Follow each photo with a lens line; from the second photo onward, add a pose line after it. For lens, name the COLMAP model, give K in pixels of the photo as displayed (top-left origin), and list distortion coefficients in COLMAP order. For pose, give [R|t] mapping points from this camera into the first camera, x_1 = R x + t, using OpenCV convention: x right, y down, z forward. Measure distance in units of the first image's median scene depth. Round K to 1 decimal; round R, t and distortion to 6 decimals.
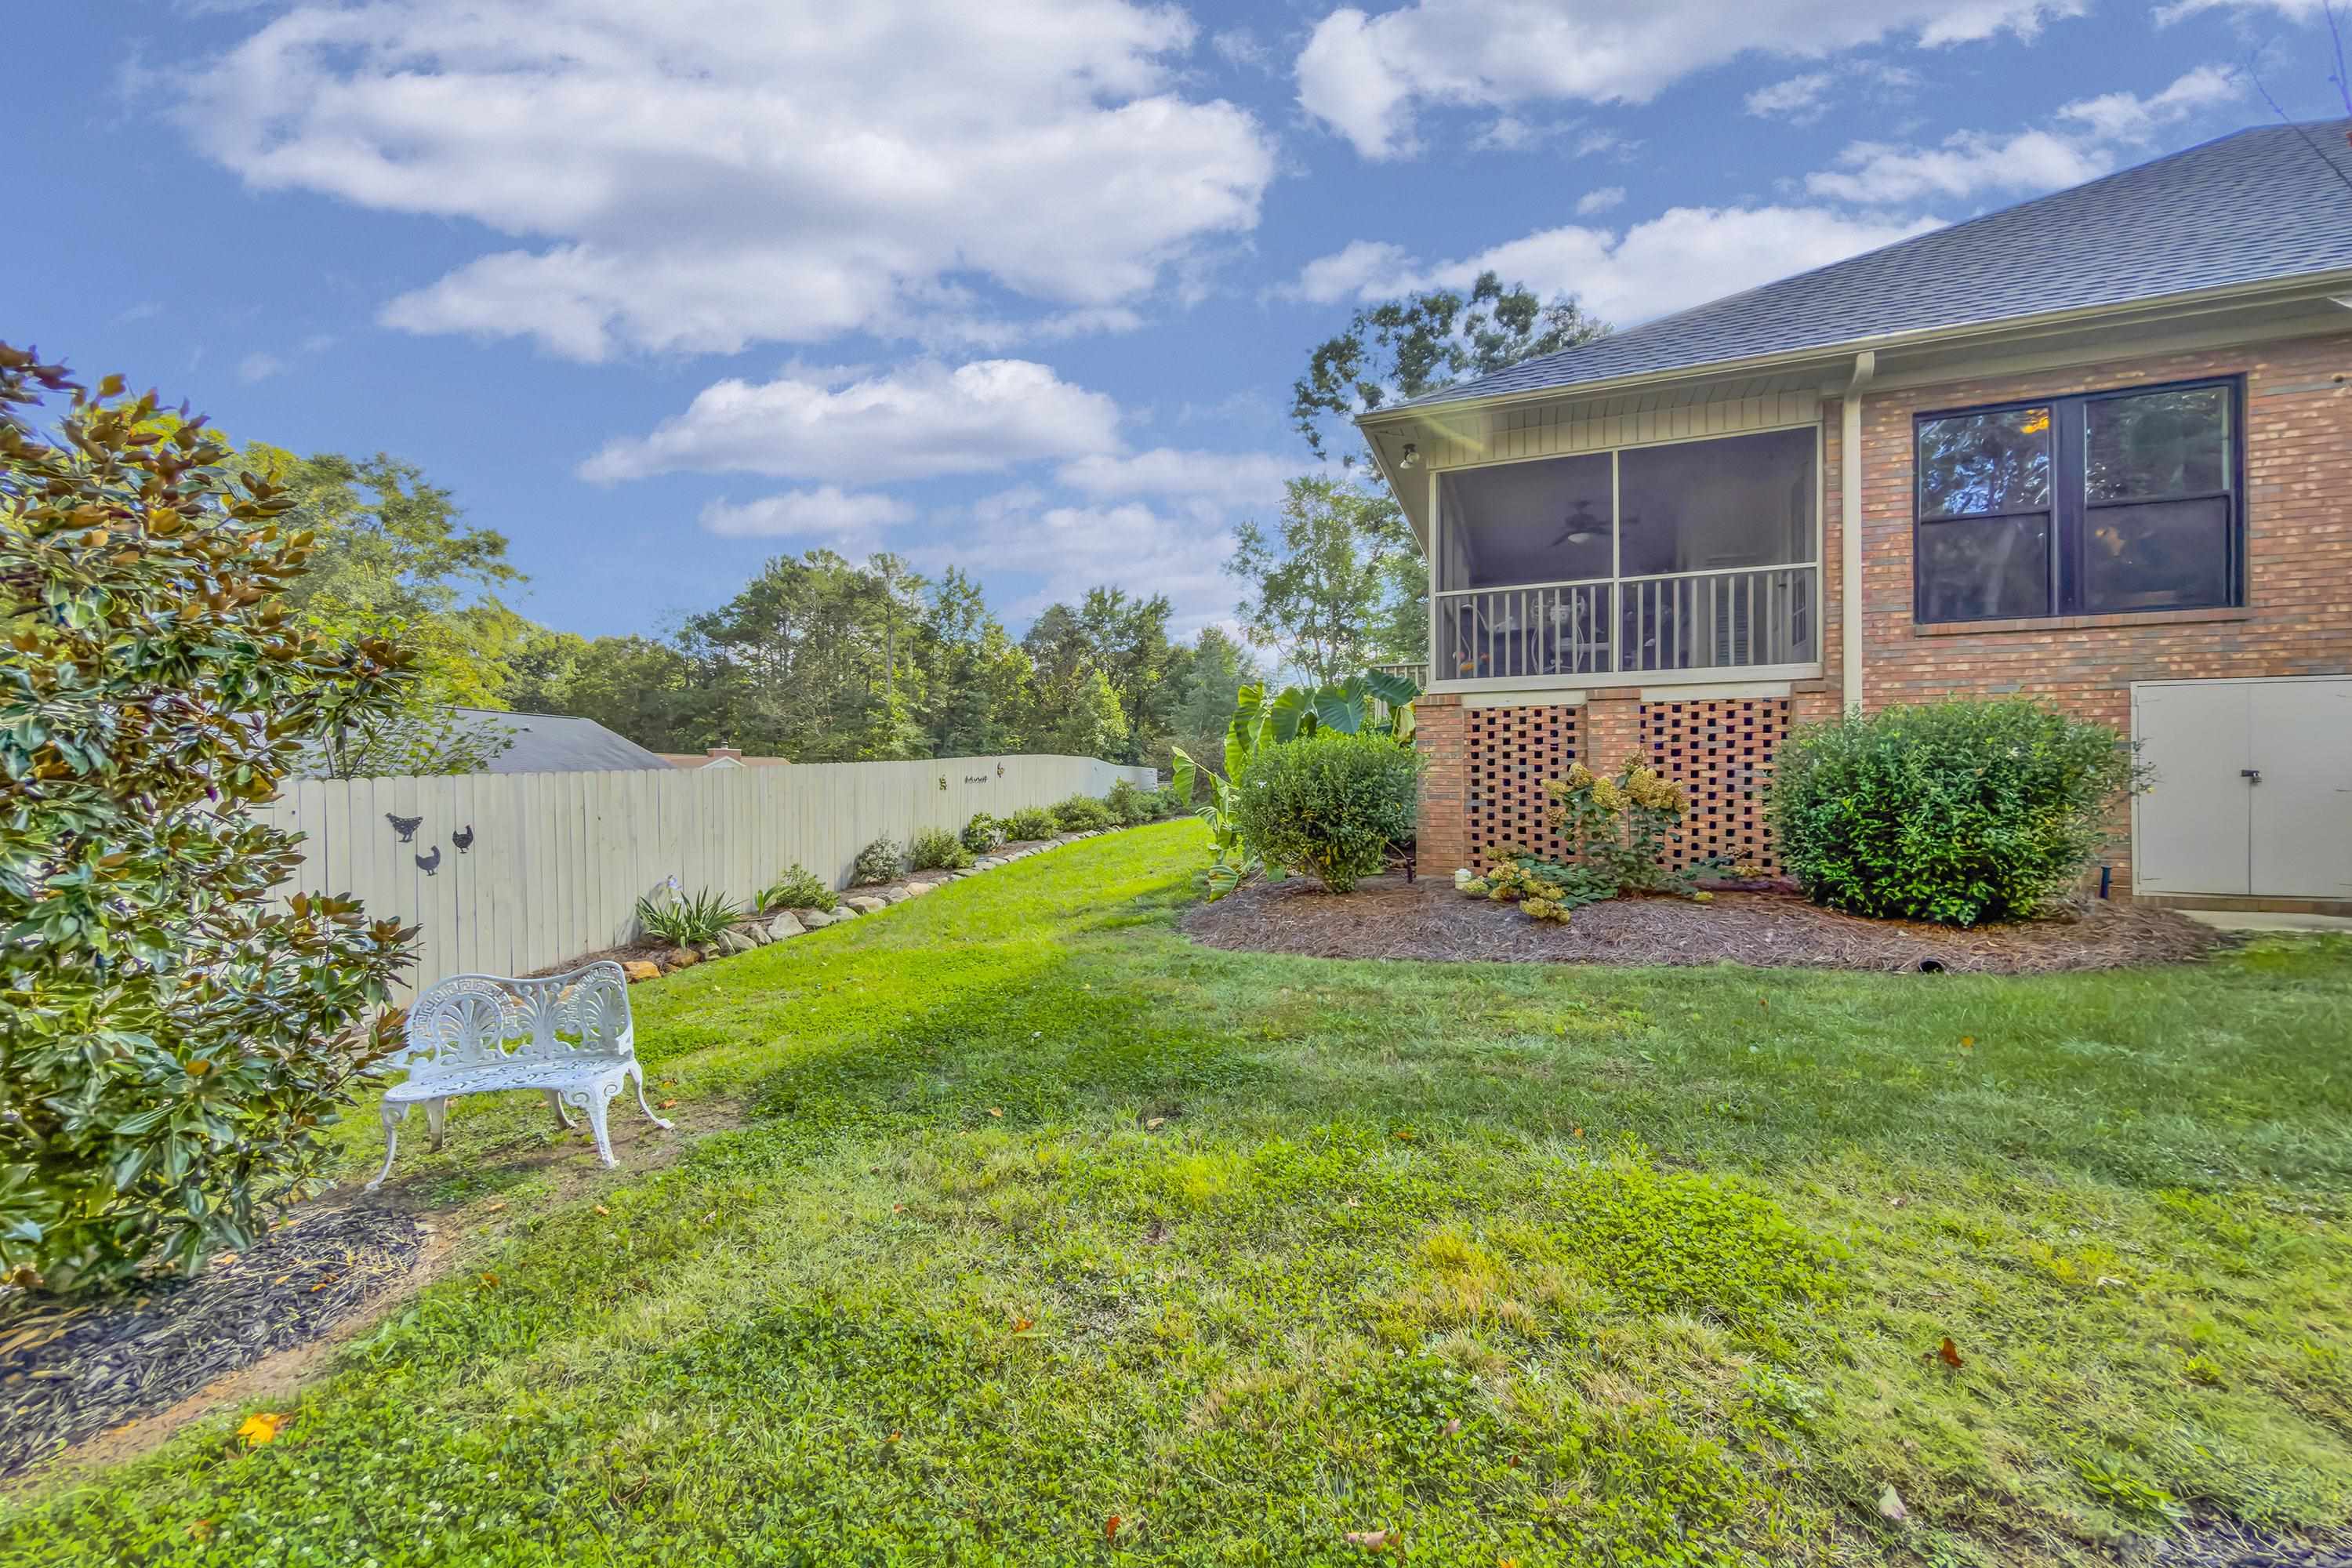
lens RADIAL K [[966.8, 0, 1168.6], [0, 966.8, 792.5], [0, 0, 1]] dist [-0.000529, -0.000042]
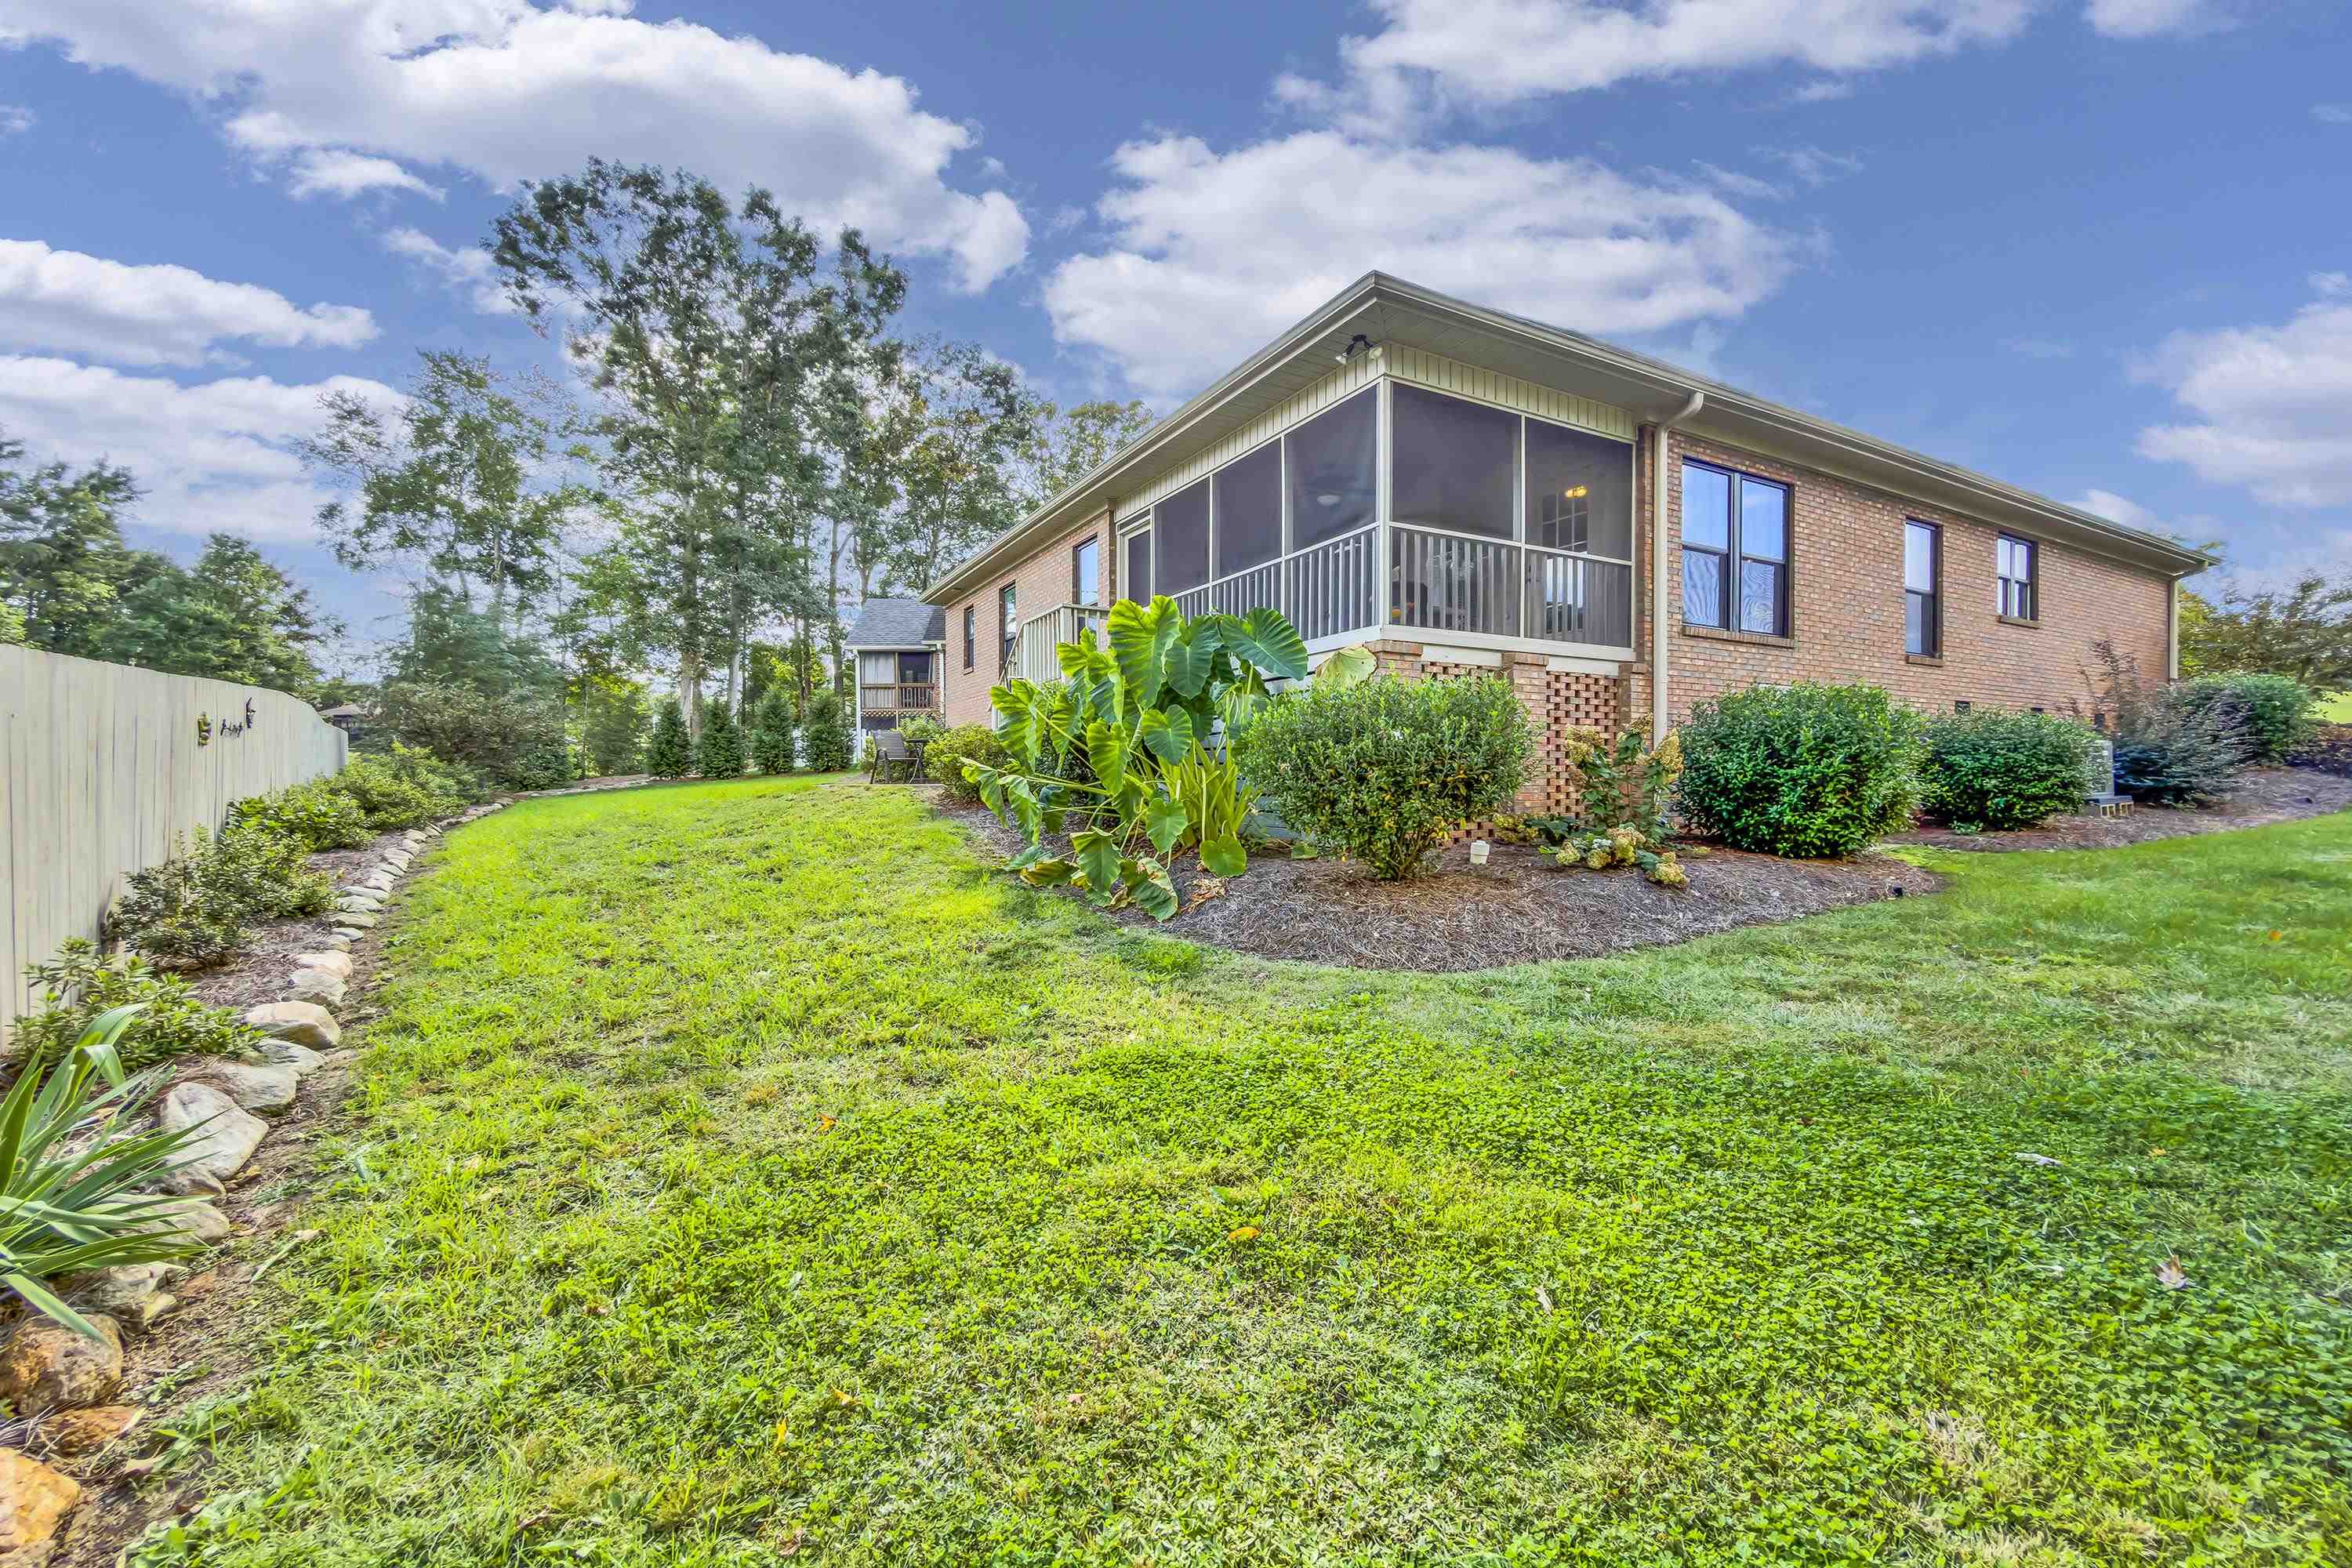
lens RADIAL K [[966.8, 0, 1176.2], [0, 966.8, 792.4], [0, 0, 1]] dist [-0.000529, -0.000042]
pose [[0.633384, -0.004709, 0.773823, -0.489069], [-0.001157, 0.999975, 0.007033, 0.026709], [-0.773837, -0.005350, 0.633363, 0.583177]]
